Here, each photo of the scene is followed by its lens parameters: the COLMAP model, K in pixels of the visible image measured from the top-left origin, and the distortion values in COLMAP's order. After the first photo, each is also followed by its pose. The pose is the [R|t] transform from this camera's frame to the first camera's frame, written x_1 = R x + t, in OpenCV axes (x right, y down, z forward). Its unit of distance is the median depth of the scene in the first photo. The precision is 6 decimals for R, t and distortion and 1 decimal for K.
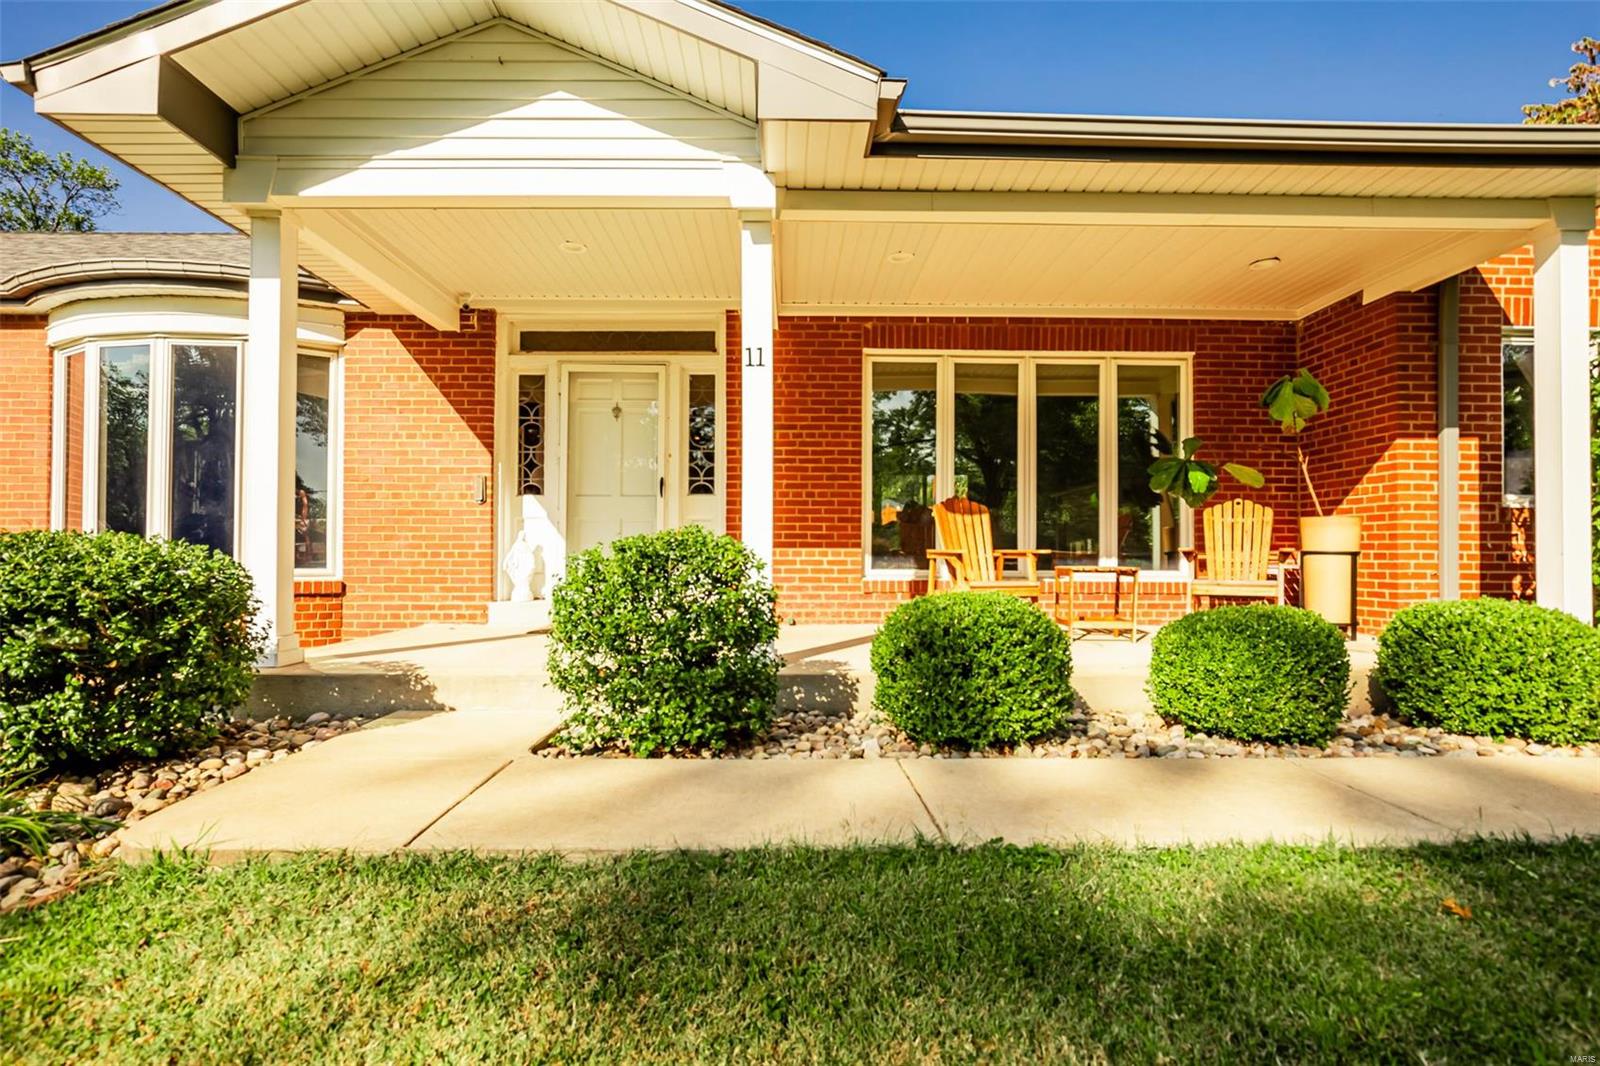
lens RADIAL K [[769.7, 0, 800.0], [0, 769.7, 533.0], [0, 0, 1]] dist [-0.015250, 0.000329]
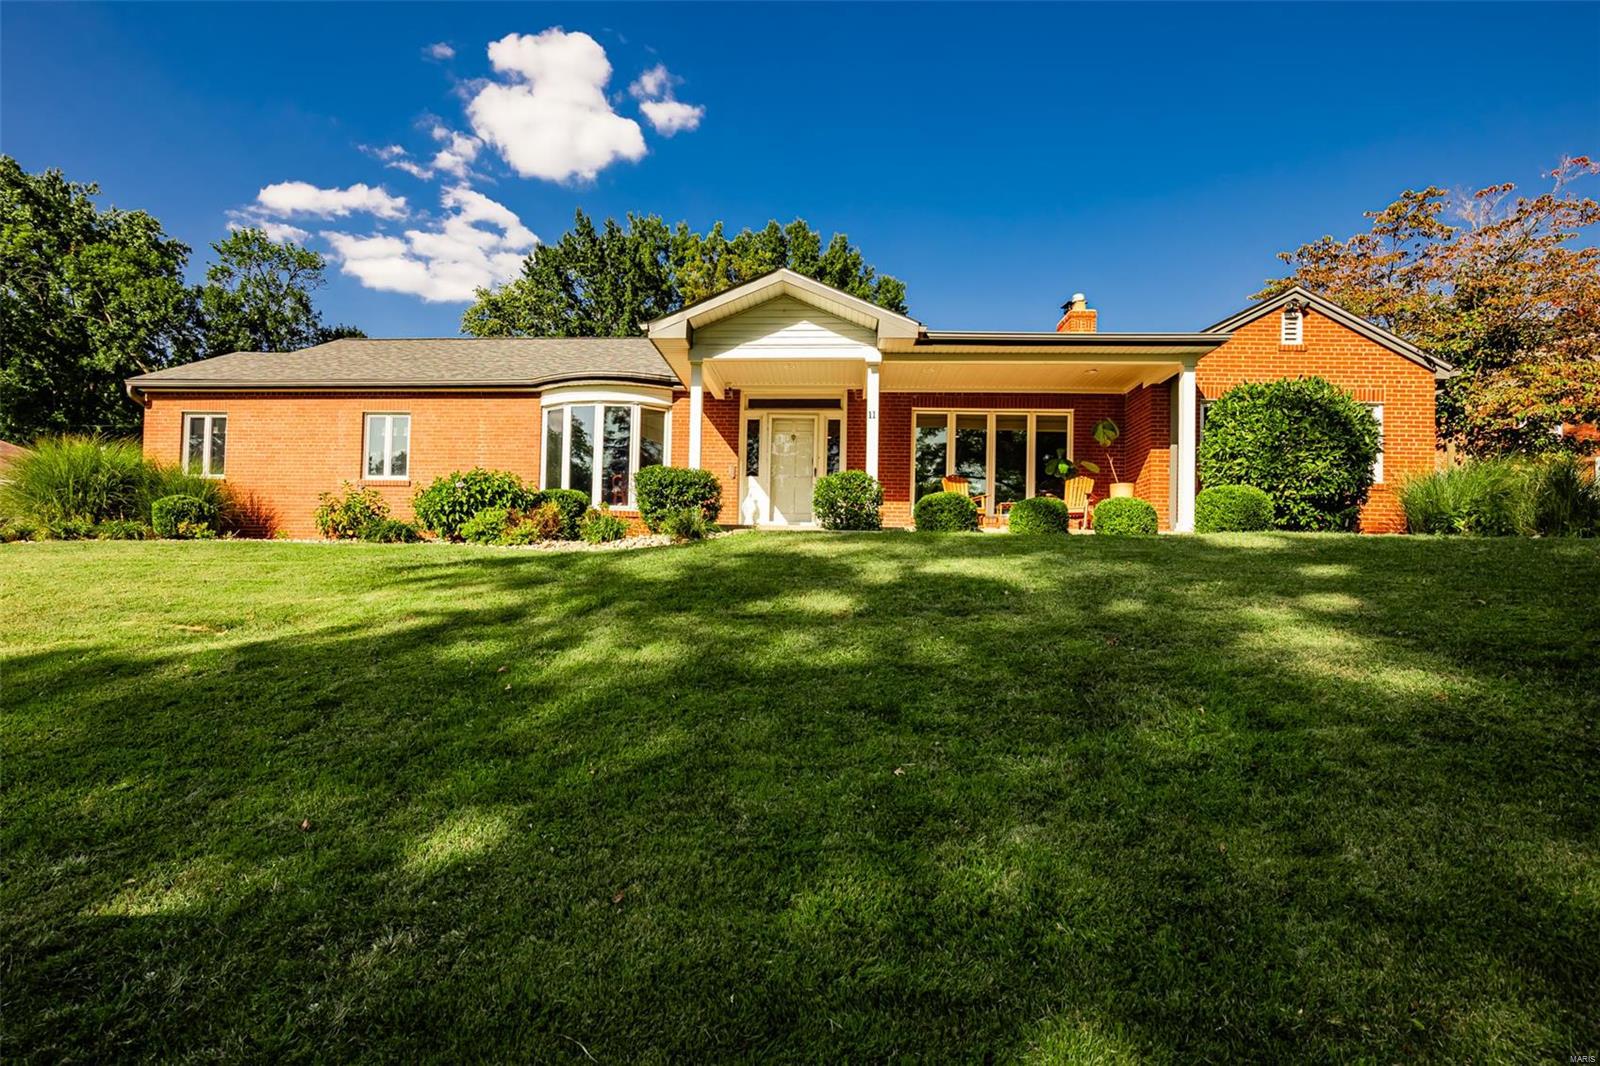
lens RADIAL K [[733.2, 0, 777.0], [0, 733.2, 555.2], [0, 0, 1]] dist [-0.022065, 0.001420]
pose [[0.995255, 0.017884, -0.095646, -0.091420], [-0.018942, 0.999769, -0.010163, 0.202158], [0.095442, 0.011927, 0.995364, -1.078102]]
